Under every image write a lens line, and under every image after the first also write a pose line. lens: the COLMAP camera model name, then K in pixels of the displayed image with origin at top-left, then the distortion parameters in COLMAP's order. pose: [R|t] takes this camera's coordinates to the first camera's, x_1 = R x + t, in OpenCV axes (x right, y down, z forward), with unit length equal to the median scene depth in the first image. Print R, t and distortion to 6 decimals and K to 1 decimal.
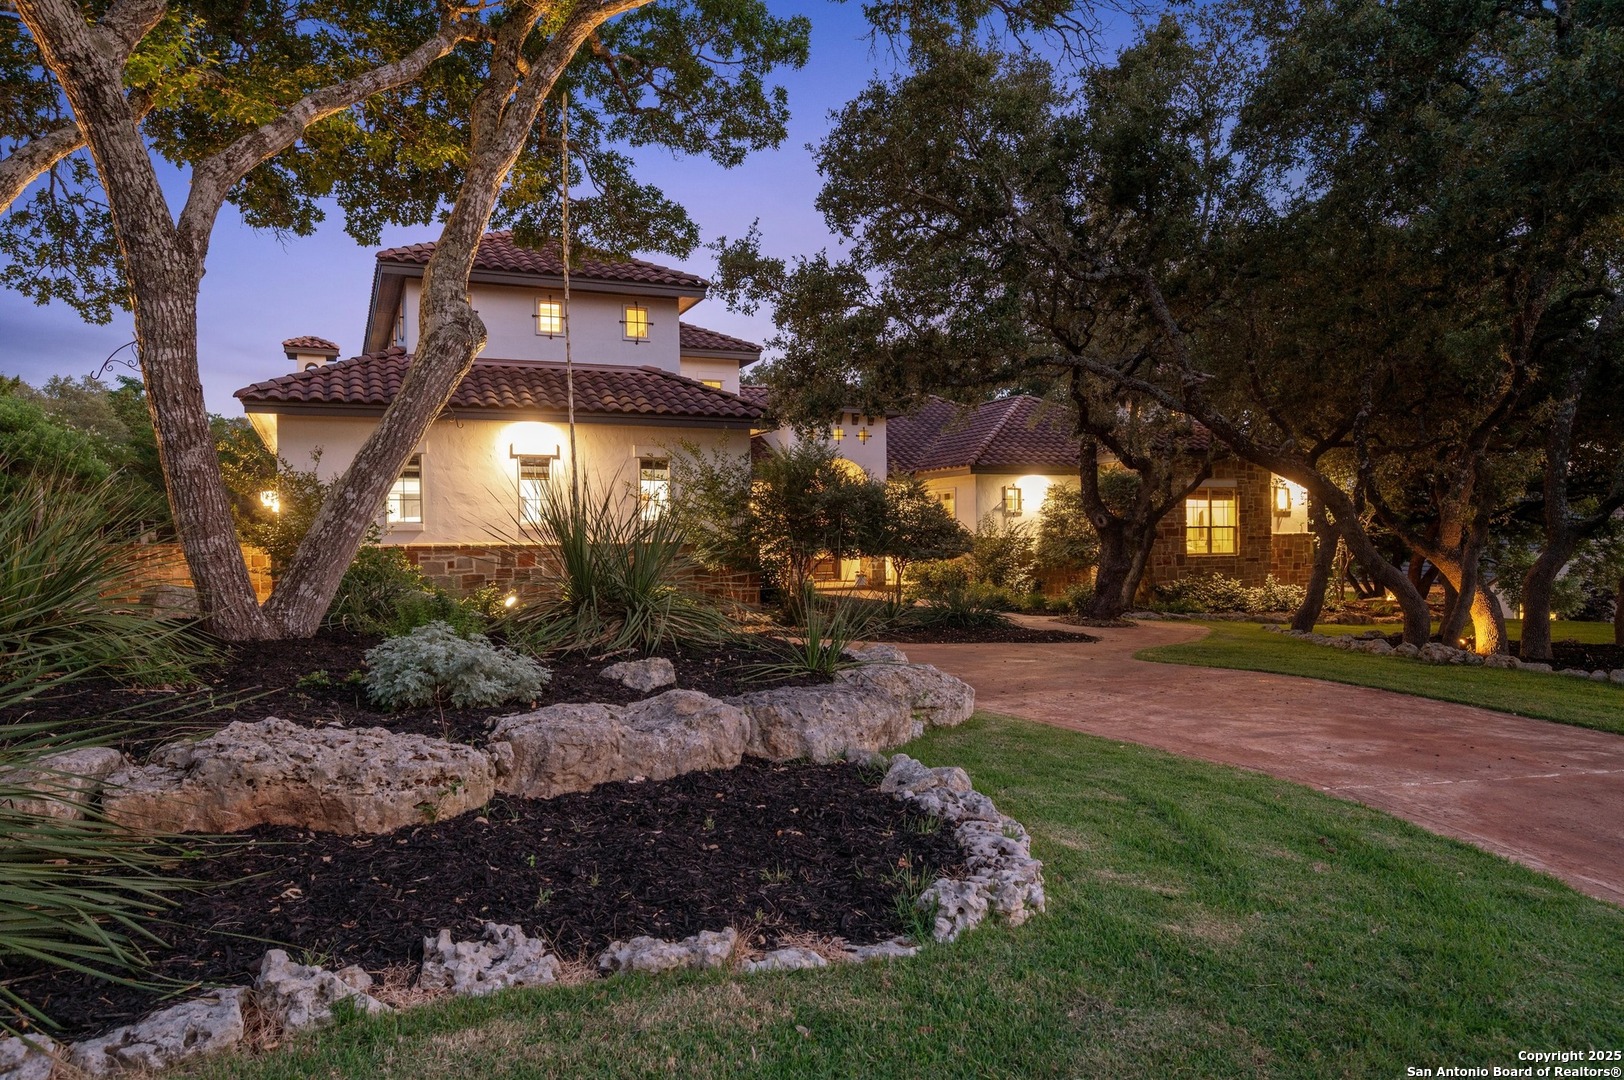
lens RADIAL K [[1076.6, 0, 807.6], [0, 1076.6, 564.4], [0, 0, 1]] dist [-0.002311, -0.001457]
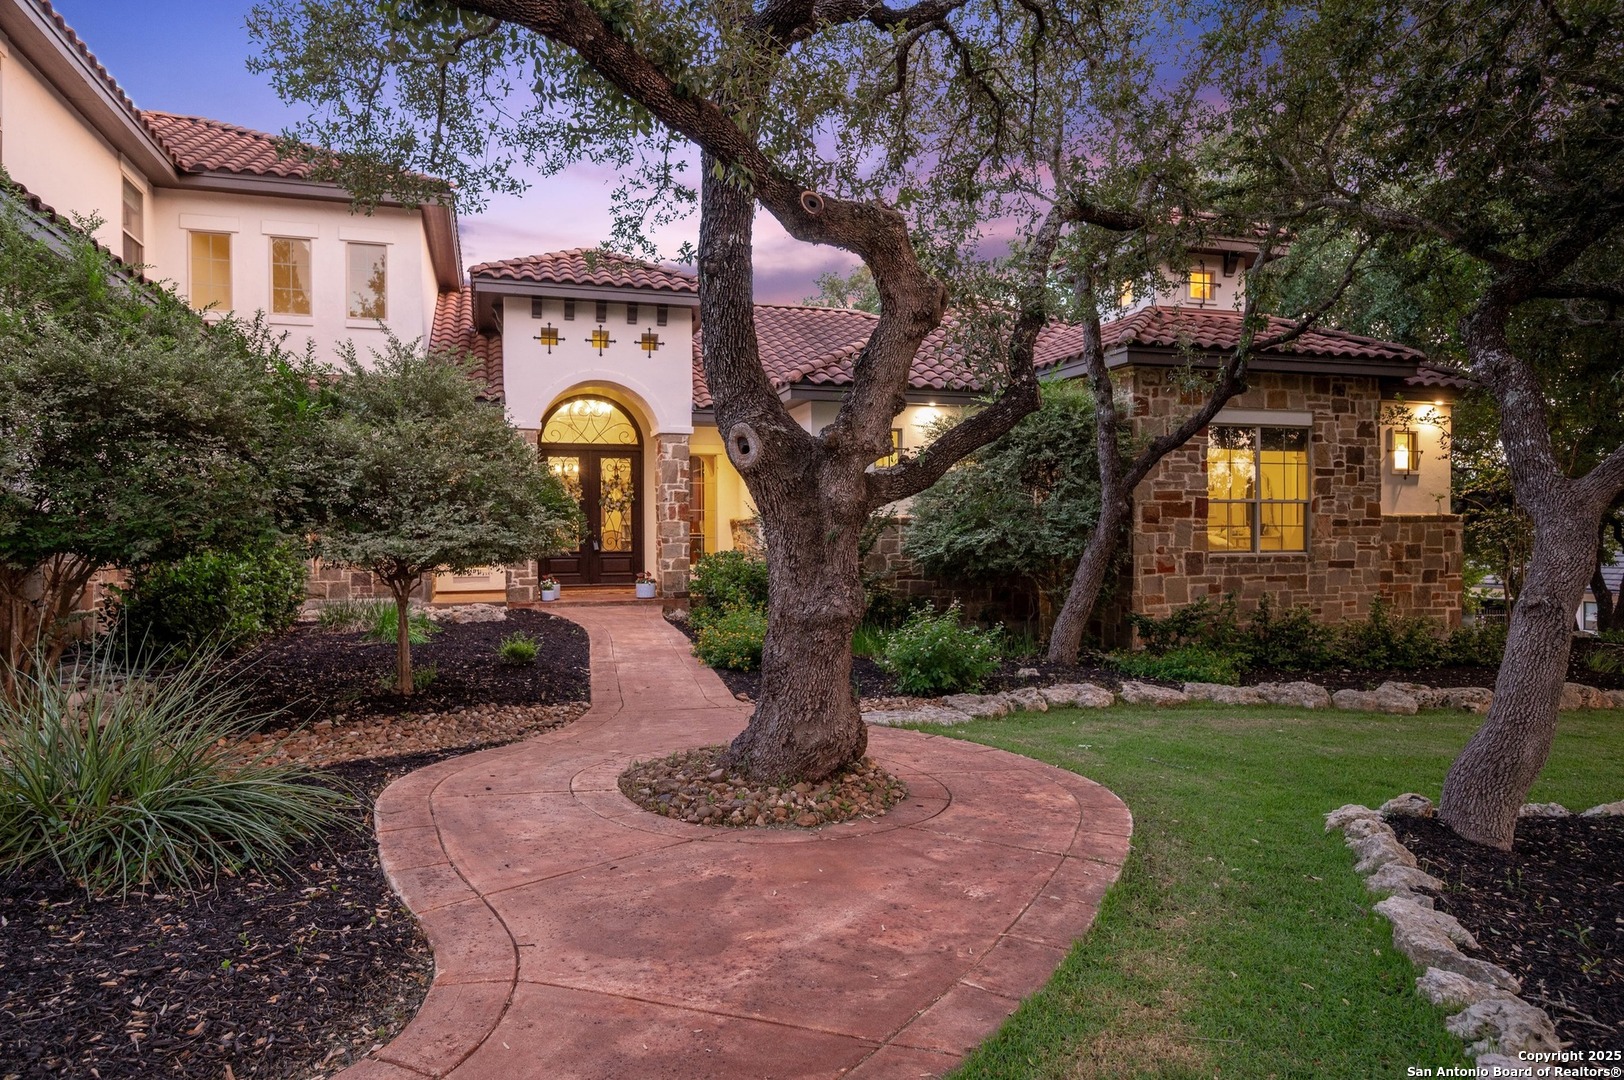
lens RADIAL K [[1010.1, 0, 816.3], [0, 1010.1, 539.8], [0, 0, 1]] dist [0.000829, -0.000432]
pose [[0.994417, 0.011806, -0.104855, 0.242013], [-0.012793, 0.999880, -0.008746, -0.010078], [0.104739, 0.010039, 0.994449, 0.556860]]
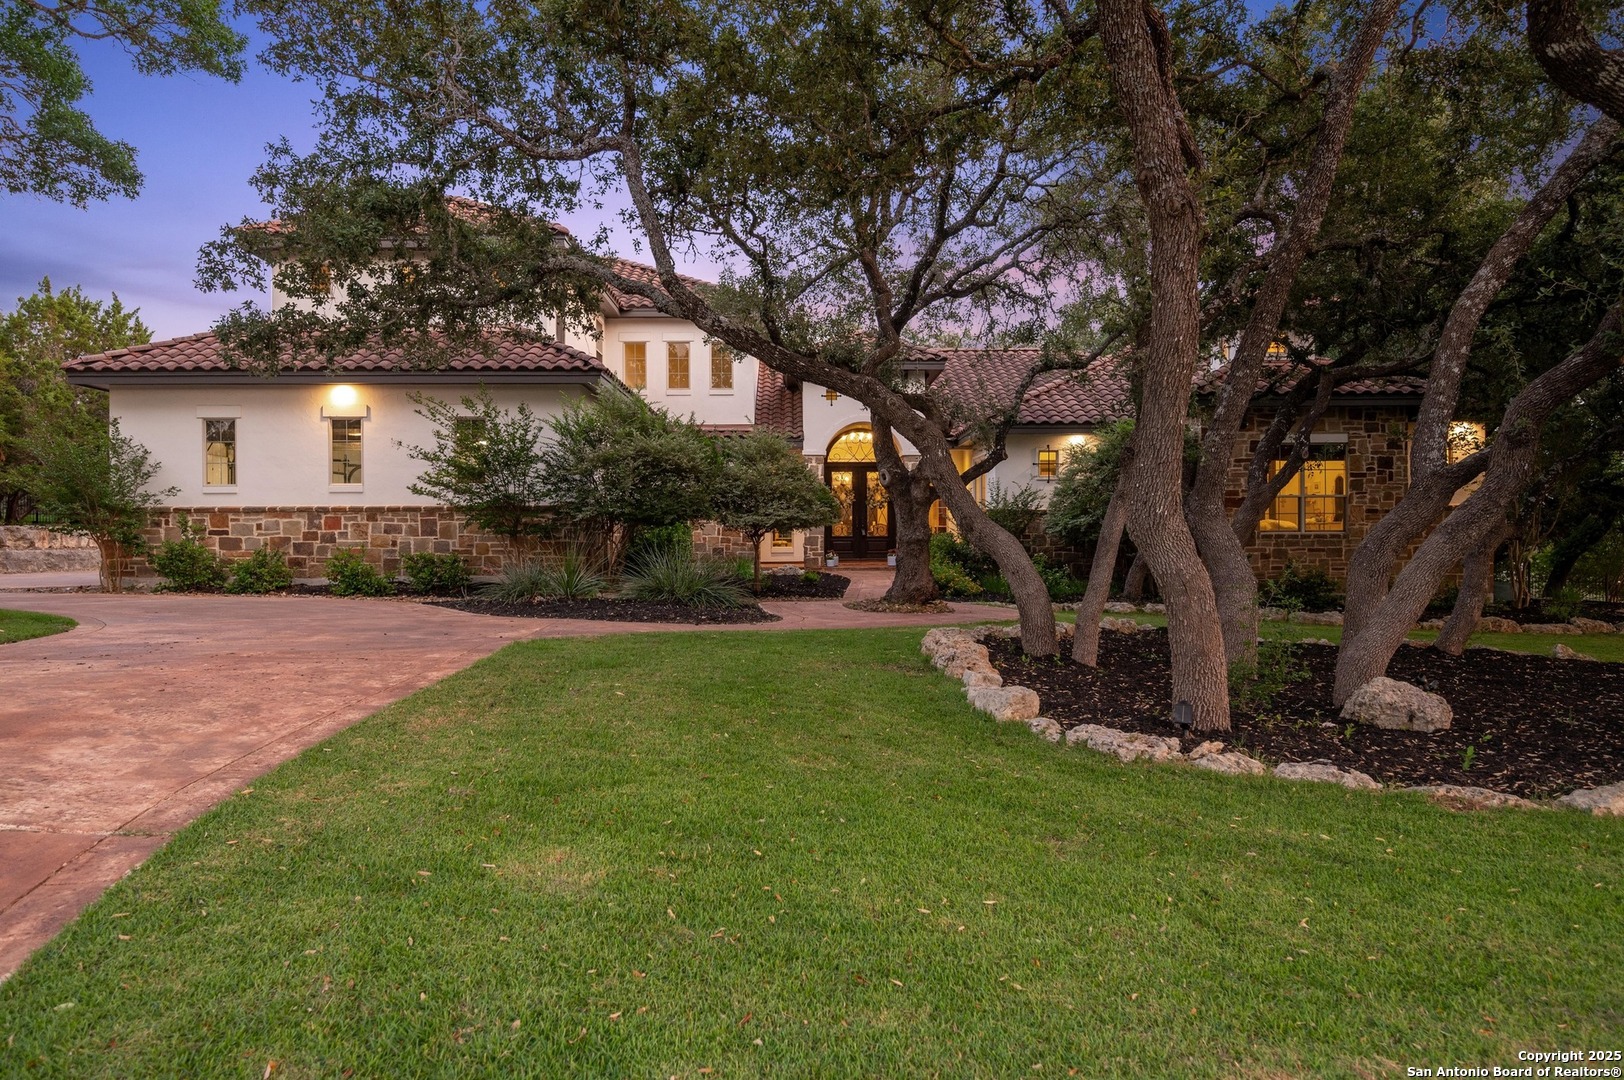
lens RADIAL K [[1095.8, 0, 813.9], [0, 1095.8, 544.8], [0, 0, 1]] dist [-0.002515, 0.003516]
pose [[0.922147, 0.012551, -0.386636, 0.405140], [-0.016501, 0.999840, -0.006900, 0.011747], [0.386487, 0.012743, 0.922207, 0.182579]]
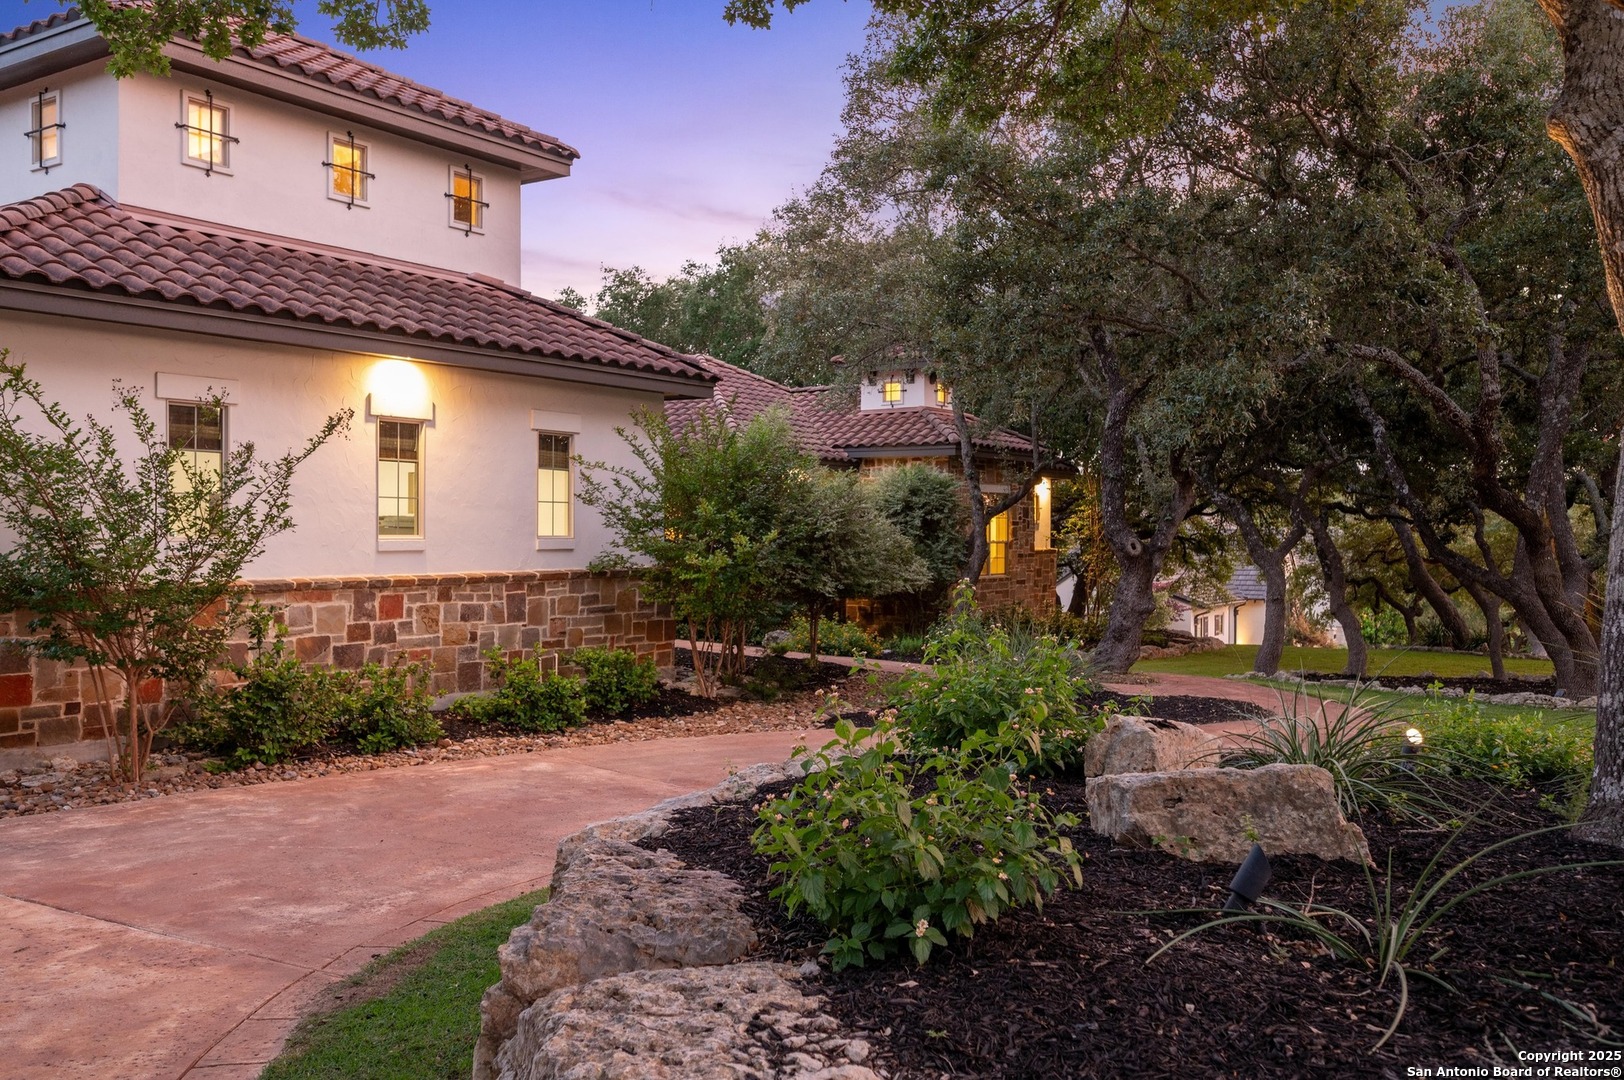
lens RADIAL K [[1408.5, 0, 811.4], [0, 1408.5, 538.9], [0, 0, 1]] dist [-0.005211, 0.001456]
pose [[0.840479, 0.013585, 0.541674, -0.356261], [-0.005052, 0.999839, -0.017238, -0.020810], [-0.541821, 0.011752, 0.840412, 0.207332]]
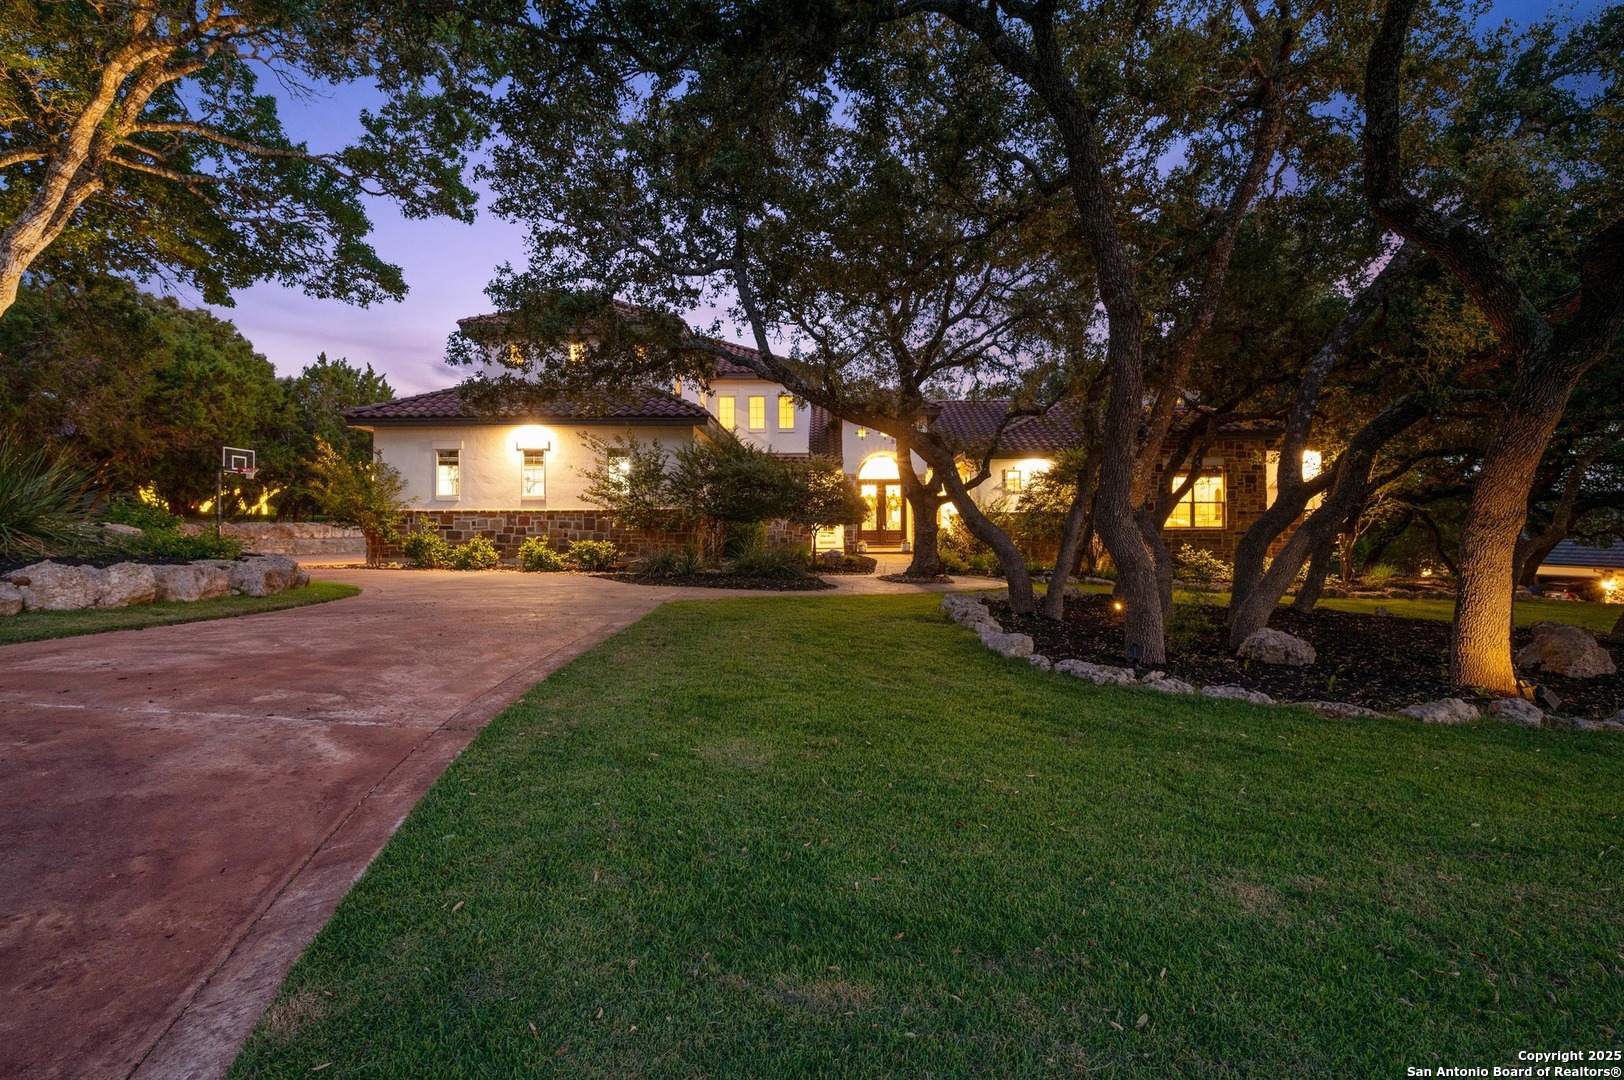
lens RADIAL K [[764.7, 0, 827.5], [0, 764.7, 517.6], [0, 0, 1]] dist [0.000734, -0.000100]
pose [[0.915433, 0.003411, -0.402455, 0.395770], [-0.017060, 0.999394, -0.030334, 0.011685], [0.402108, 0.034635, 0.914937, 0.169621]]
